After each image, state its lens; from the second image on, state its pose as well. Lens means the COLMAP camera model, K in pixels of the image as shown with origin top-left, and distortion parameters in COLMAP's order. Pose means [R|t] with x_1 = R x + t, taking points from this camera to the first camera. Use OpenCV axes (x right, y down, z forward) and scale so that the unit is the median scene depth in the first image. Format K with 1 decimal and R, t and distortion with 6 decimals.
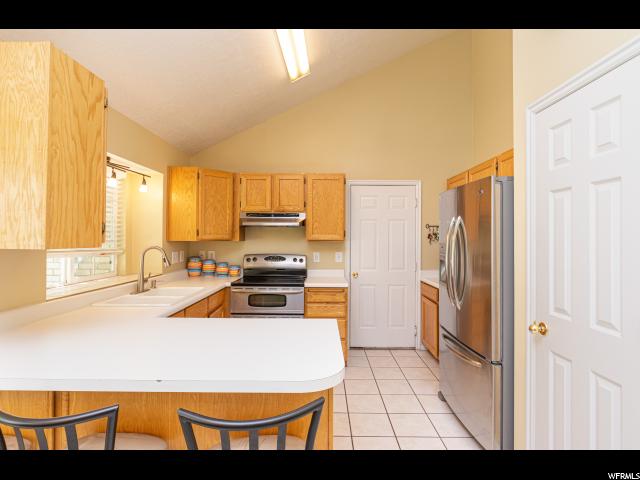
lens RADIAL K [[321.0, 0, 324.6], [0, 321.0, 236.6], [0, 0, 1]] dist [0.004697, -0.003448]
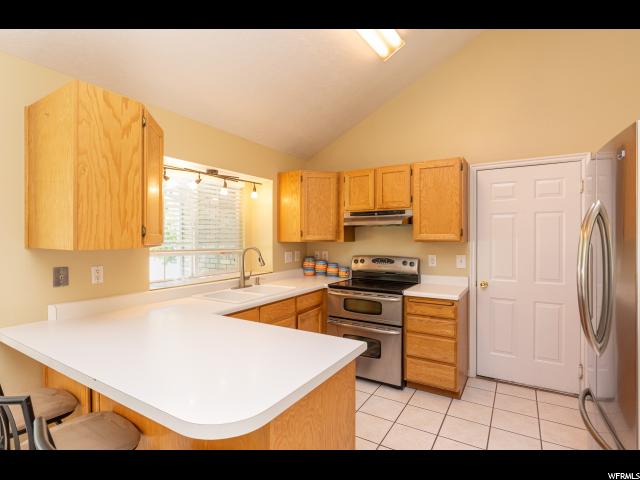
lens RADIAL K [[321.0, 0, 320.4], [0, 321.0, 239.3], [0, 0, 1]] dist [0.004697, -0.003448]
pose [[0.858131, -0.004371, -0.513412, 0.174442], [0.009388, 0.999930, 0.007177, -0.000918], [0.513344, -0.010979, 0.858112, 0.136624]]
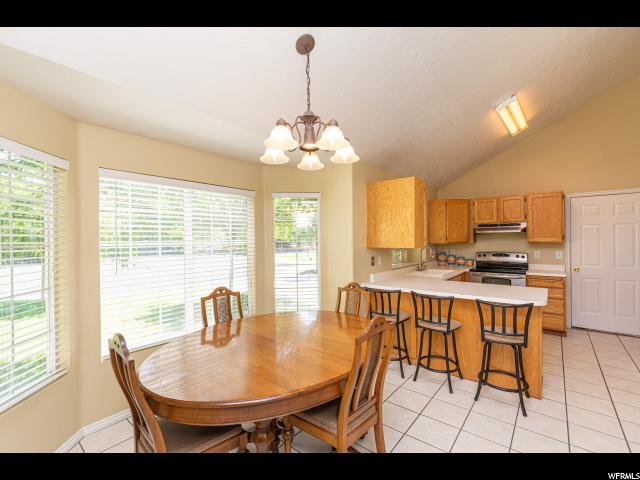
lens RADIAL K [[287.3, 0, 315.7], [0, 287.3, 240.2], [0, 0, 1]] dist [-0.008490, 0.001319]
pose [[0.766037, -0.014288, -0.642638, 0.037769], [0.022643, 0.999732, 0.004763, -0.024346], [0.642397, -0.018200, 0.766155, -0.544682]]
